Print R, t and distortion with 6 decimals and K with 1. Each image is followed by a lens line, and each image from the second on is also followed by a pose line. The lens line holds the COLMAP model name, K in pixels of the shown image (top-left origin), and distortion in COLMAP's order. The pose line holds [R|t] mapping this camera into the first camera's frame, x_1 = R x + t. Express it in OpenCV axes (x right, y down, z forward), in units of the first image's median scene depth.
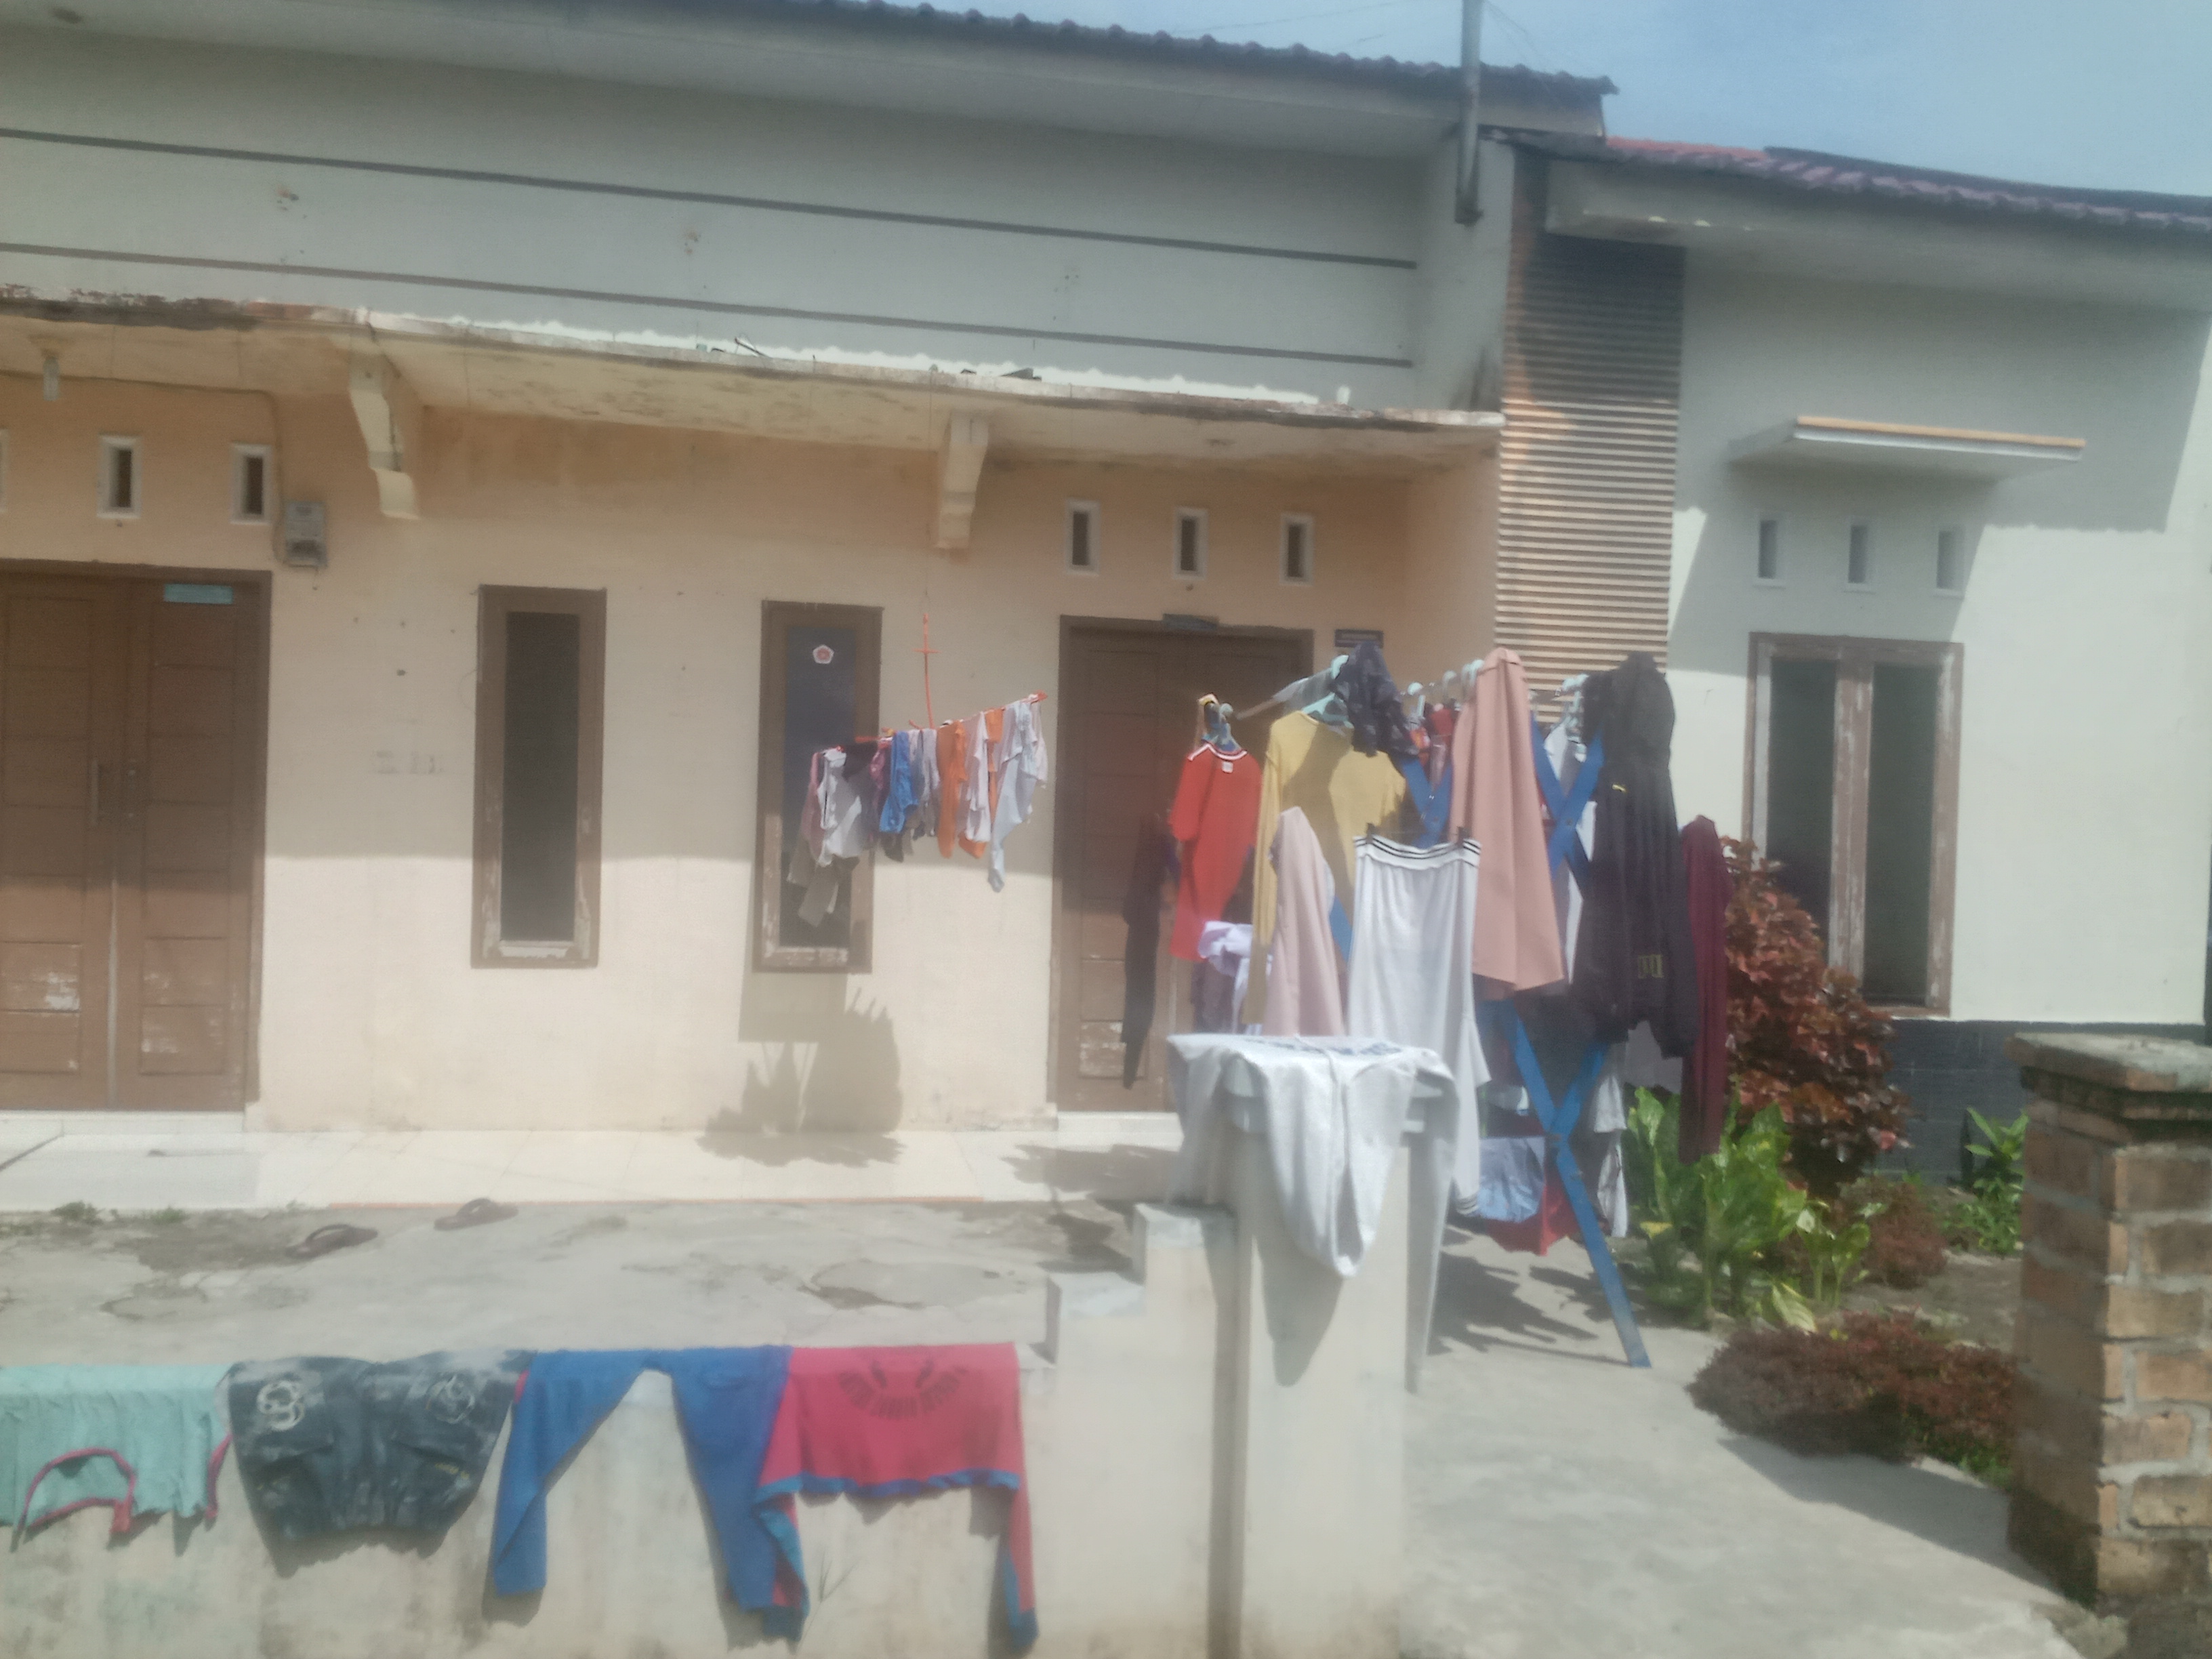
lens RADIAL K [[1801.8, 0, 1105.1], [0, 1801.8, 820.6], [0, 0, 1]] dist [0.065385, -0.079453]
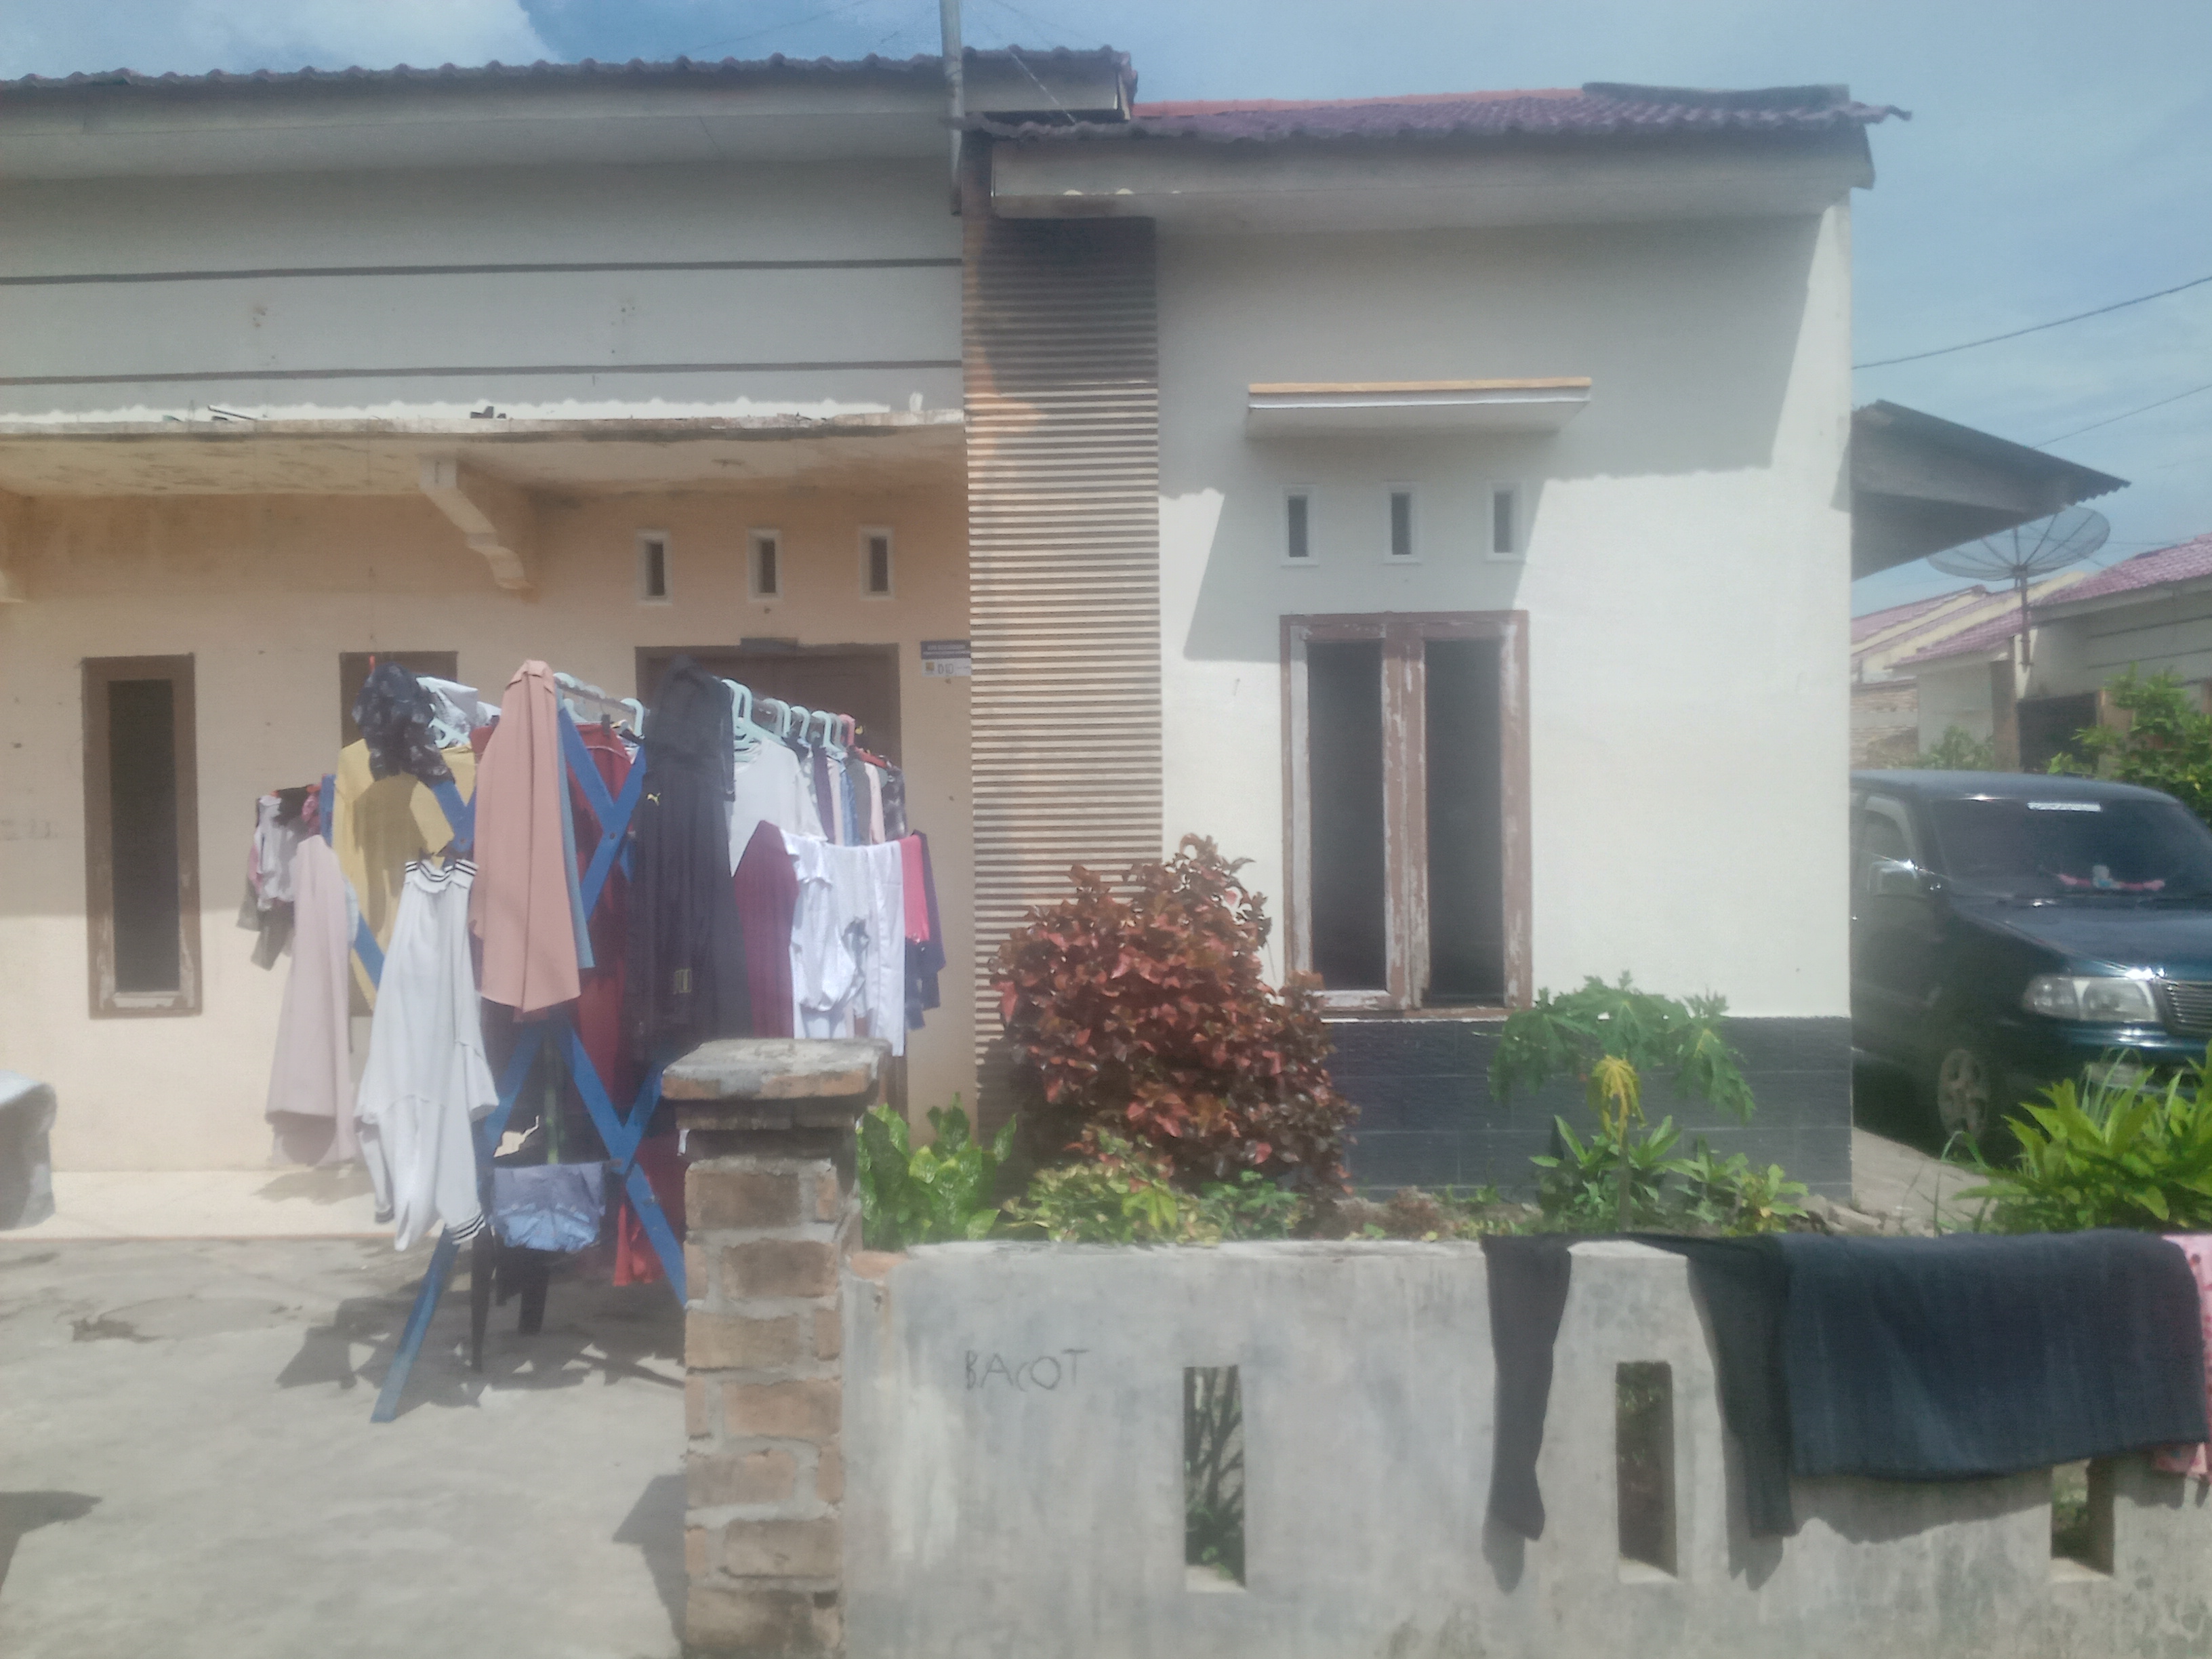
lens RADIAL K [[1808.8, 0, 1106.0], [0, 1808.8, 829.5], [0, 0, 1]] dist [0.089072, -0.172412]
pose [[0.981563, -0.052362, -0.183827, 0.439272], [0.050629, 0.998618, -0.014110, 0.015950], [0.184312, 0.004542, 0.982857, 0.059570]]
